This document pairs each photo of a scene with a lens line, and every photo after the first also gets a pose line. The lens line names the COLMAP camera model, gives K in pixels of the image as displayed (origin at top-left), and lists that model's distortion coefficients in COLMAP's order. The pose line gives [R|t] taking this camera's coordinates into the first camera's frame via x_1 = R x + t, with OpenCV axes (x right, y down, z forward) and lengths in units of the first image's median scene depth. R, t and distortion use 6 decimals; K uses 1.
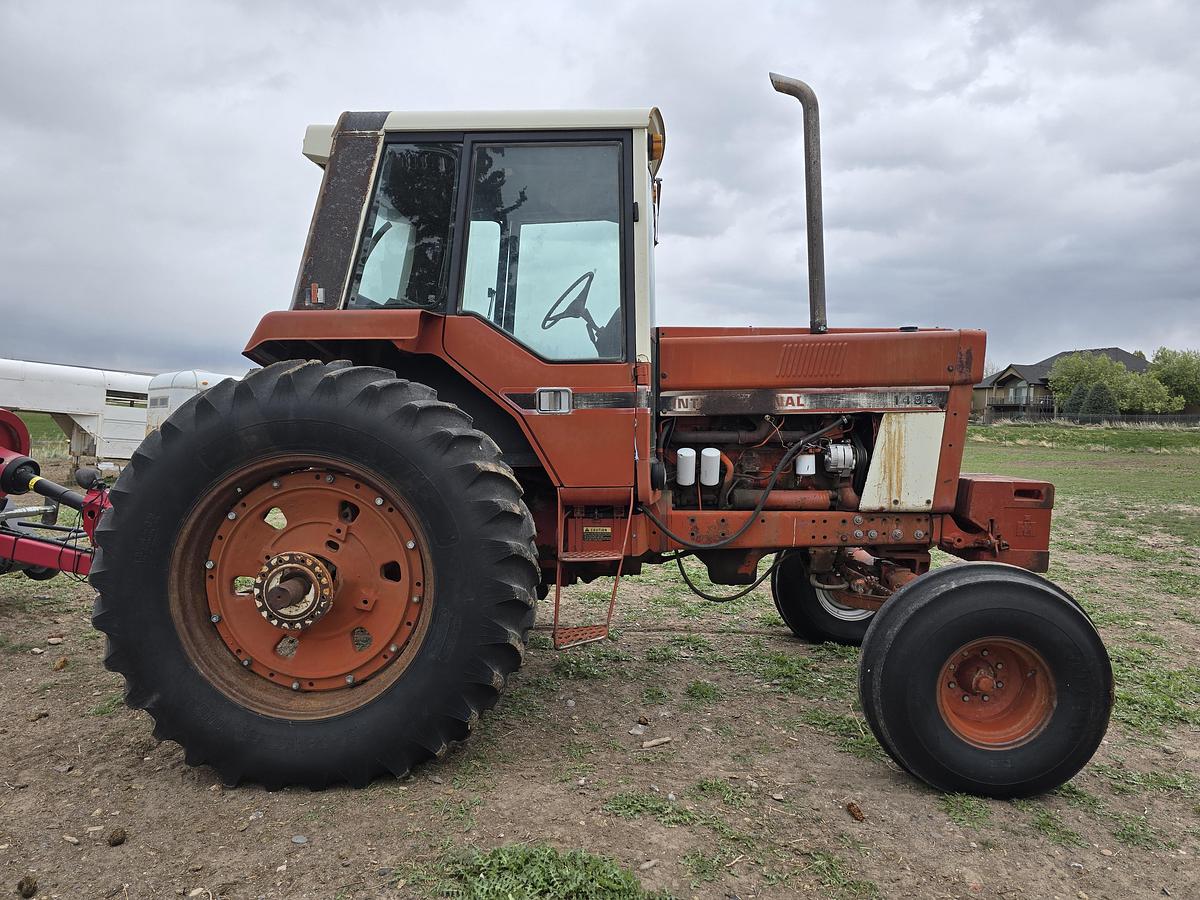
lens RADIAL K [[805.6, 0, 596.1], [0, 805.6, 445.7], [0, 0, 1]] dist [0.056371, -0.031425]
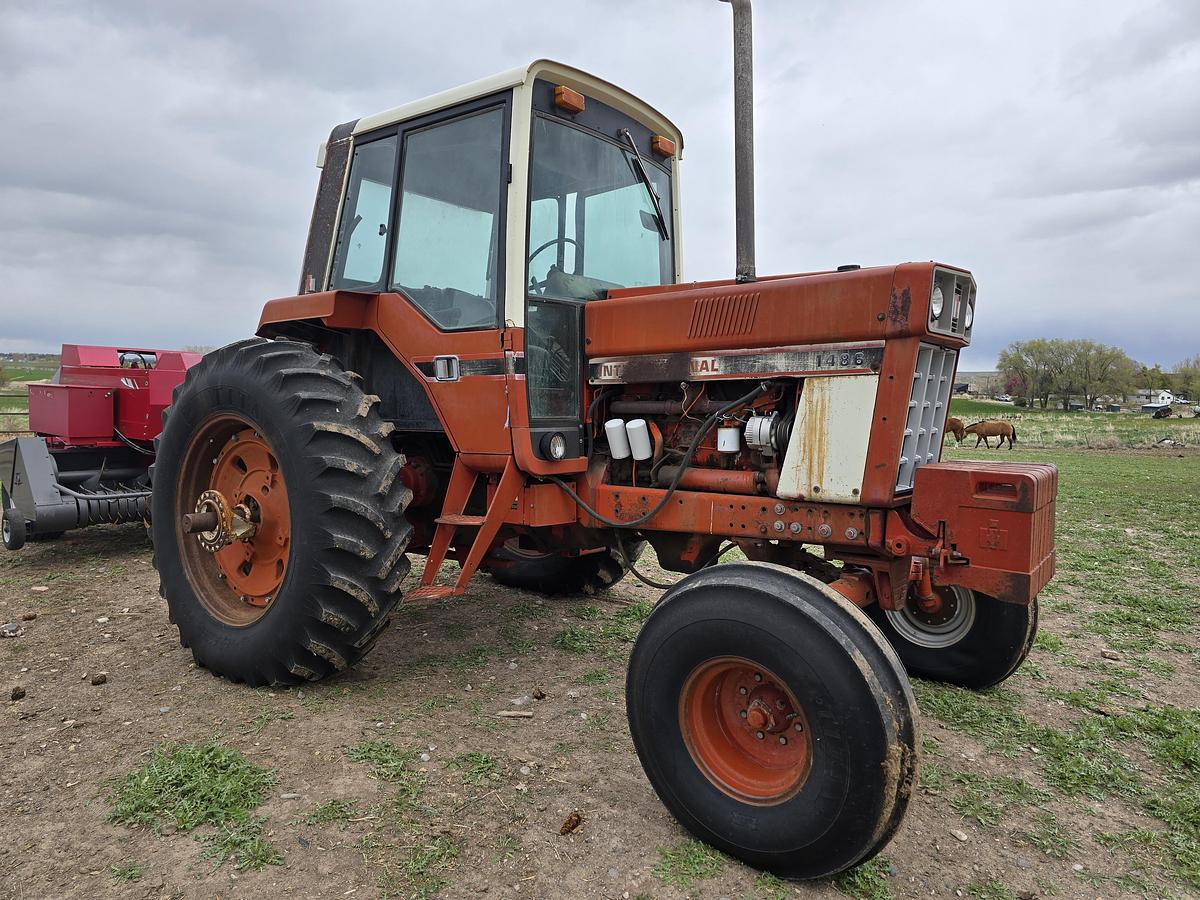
lens RADIAL K [[805.6, 0, 600.9], [0, 805.6, 449.5], [0, 0, 1]] dist [0.056371, -0.031425]
pose [[0.826932, 0.035758, -0.561164, 0.640737], [-0.024607, 0.999321, 0.027416, 0.013795], [0.561763, -0.008862, 0.827251, 0.225985]]
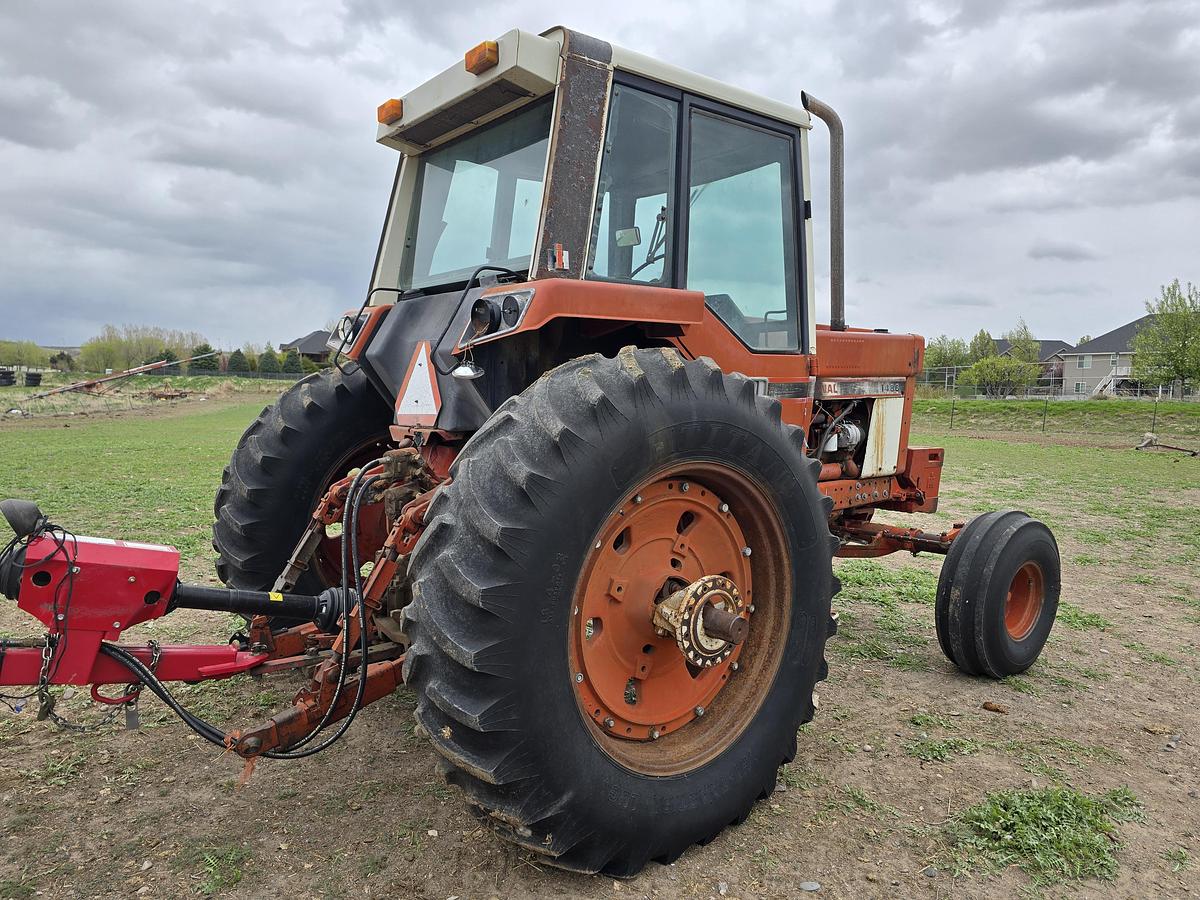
lens RADIAL K [[805.6, 0, 601.6], [0, 805.6, 450.0], [0, 0, 1]] dist [0.056371, -0.031425]
pose [[0.755073, -0.049465, 0.653772, -0.776539], [0.013072, 0.998088, 0.060418, -0.042057], [-0.655510, -0.037074, 0.754276, 0.339040]]
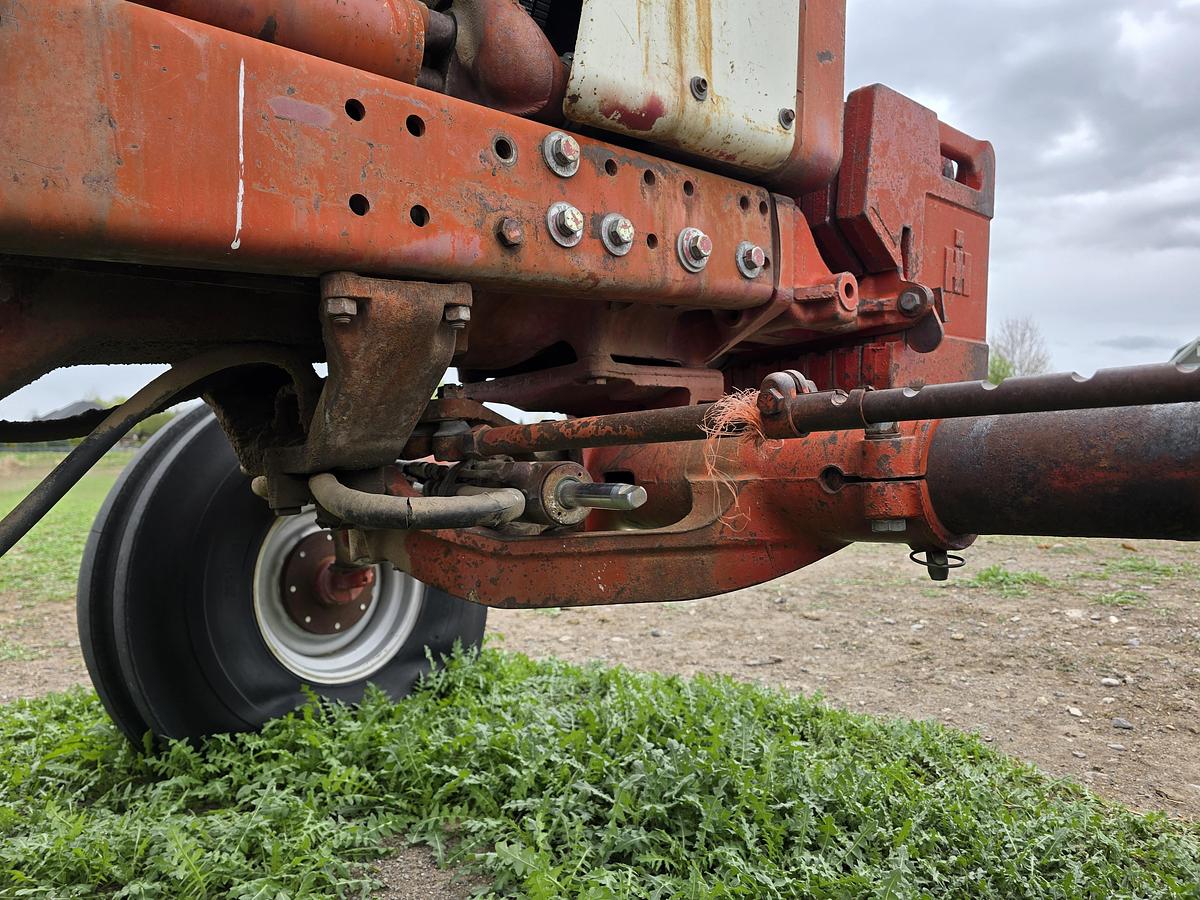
lens RADIAL K [[805.6, 0, 597.0], [0, 805.6, 443.6], [0, 0, 1]] dist [0.056371, -0.031425]
pose [[0.731937, -0.022655, 0.680995, 0.193059], [0.077848, 0.995683, -0.050548, 0.177347], [-0.676910, 0.090012, 0.730541, 0.865687]]
